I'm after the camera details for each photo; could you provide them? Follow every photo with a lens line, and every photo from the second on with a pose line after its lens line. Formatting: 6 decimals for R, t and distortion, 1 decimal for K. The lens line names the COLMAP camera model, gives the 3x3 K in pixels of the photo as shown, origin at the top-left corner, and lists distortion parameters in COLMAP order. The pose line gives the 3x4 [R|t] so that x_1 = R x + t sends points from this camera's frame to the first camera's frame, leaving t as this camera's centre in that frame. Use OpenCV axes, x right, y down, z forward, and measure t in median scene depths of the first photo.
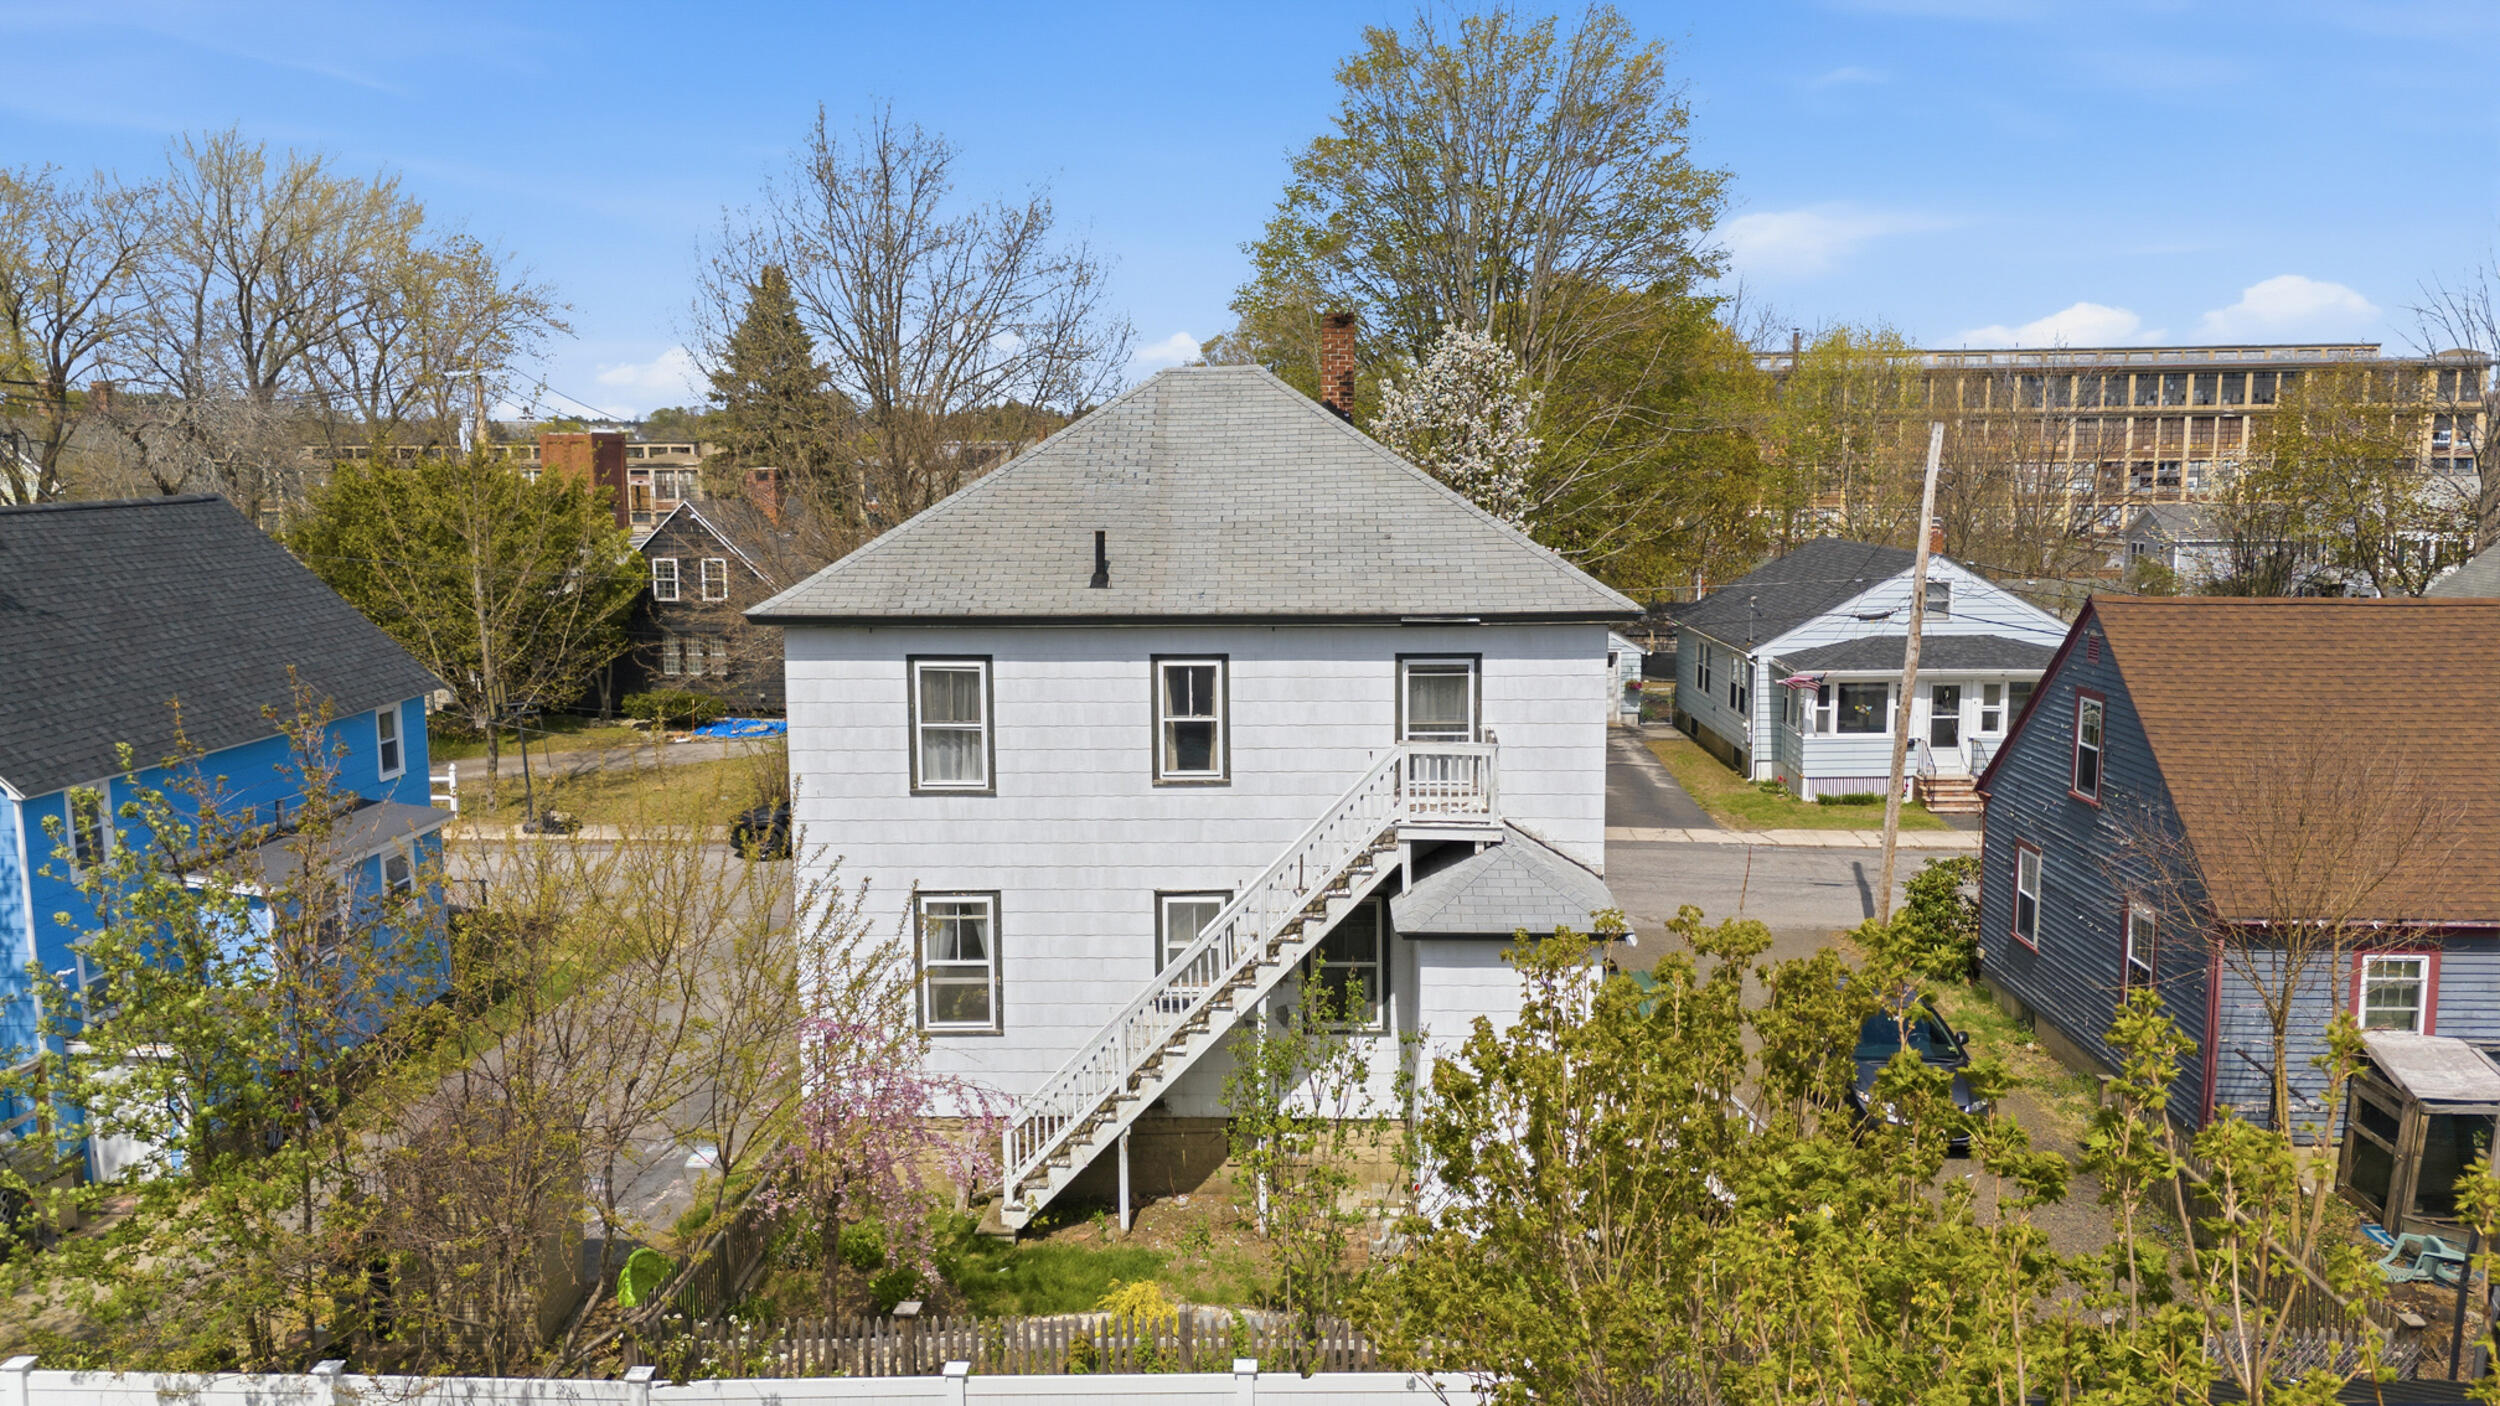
lens RADIAL K [[1855.5, 0, 1250.0], [0, 1855.5, 703.0], [0, 0, 1]] dist [0.056665, -0.002103]
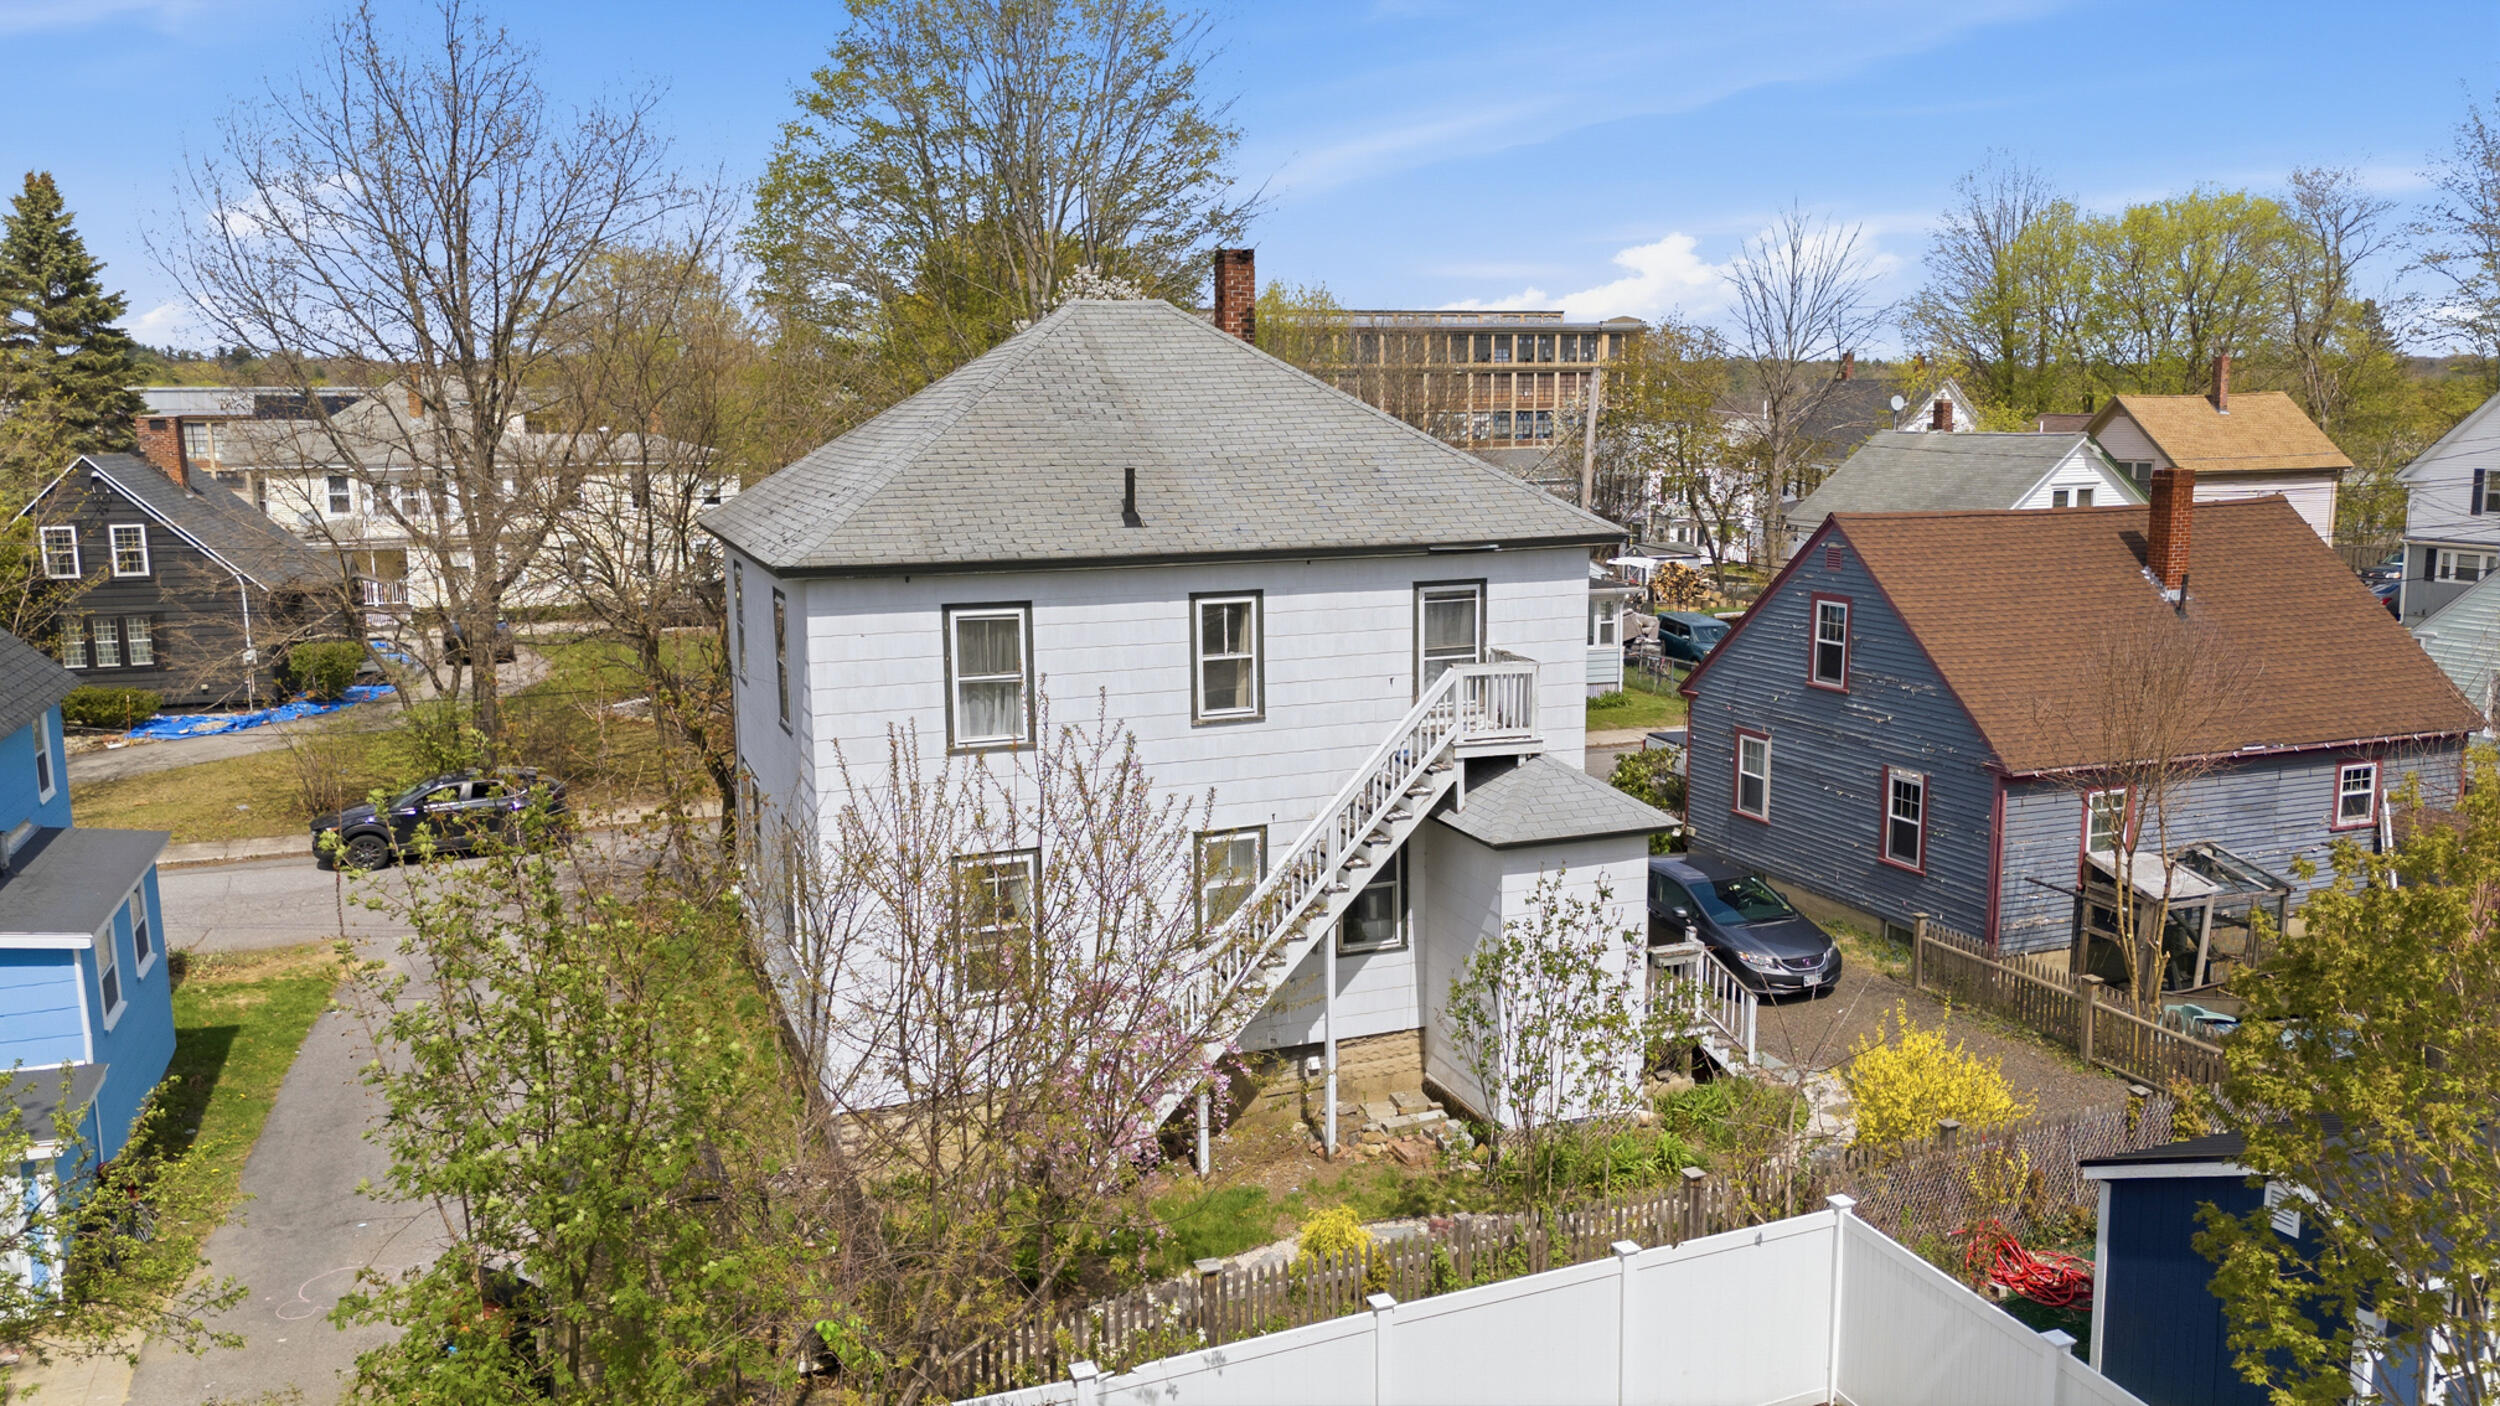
lens RADIAL K [[1855.5, 0, 1250.0], [0, 1855.5, 703.0], [0, 0, 1]] dist [0.056665, -0.002103]
pose [[0.918392, -0.065988, 0.390130, -0.409591], [0.056371, 0.997758, 0.036064, -0.001747], [-0.391635, -0.011129, 0.920053, 0.080219]]
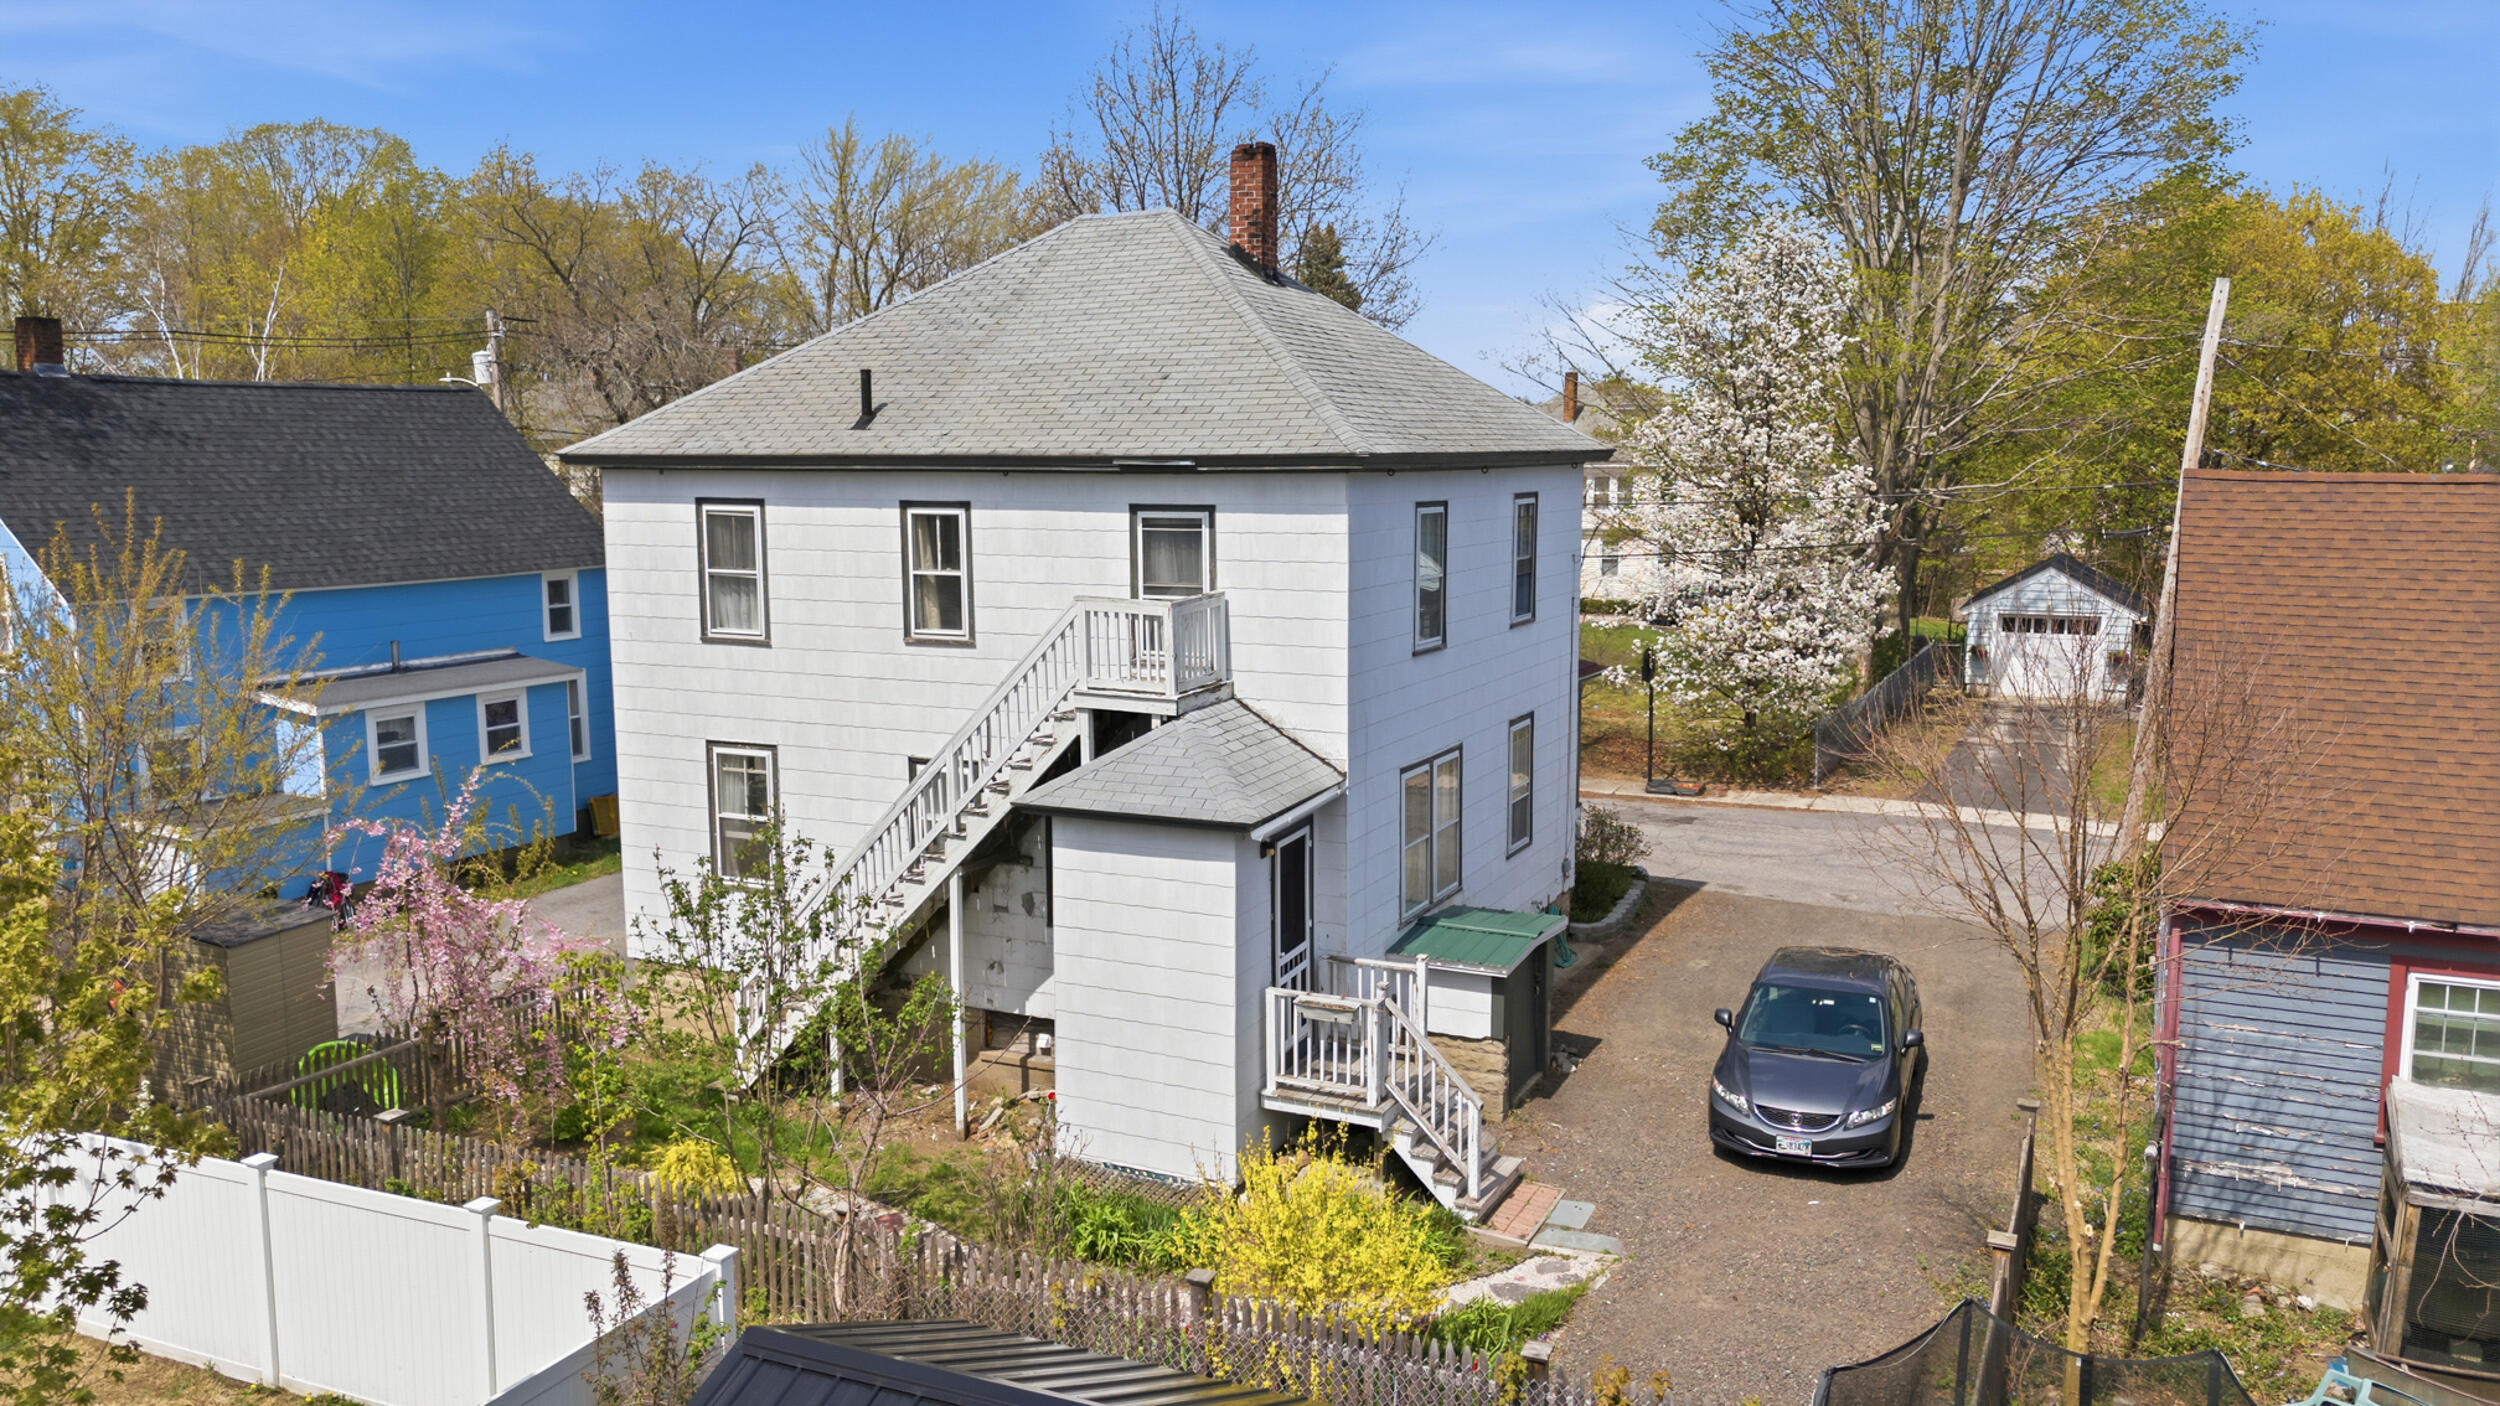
lens RADIAL K [[1855.5, 0, 1250.0], [0, 1855.5, 703.0], [0, 0, 1]] dist [0.056665, -0.002103]
pose [[0.918587, 0.058922, -0.390802, 0.477785], [-0.056924, 0.998239, 0.016706, 0.049334], [0.391098, 0.006900, 0.920323, 0.205682]]
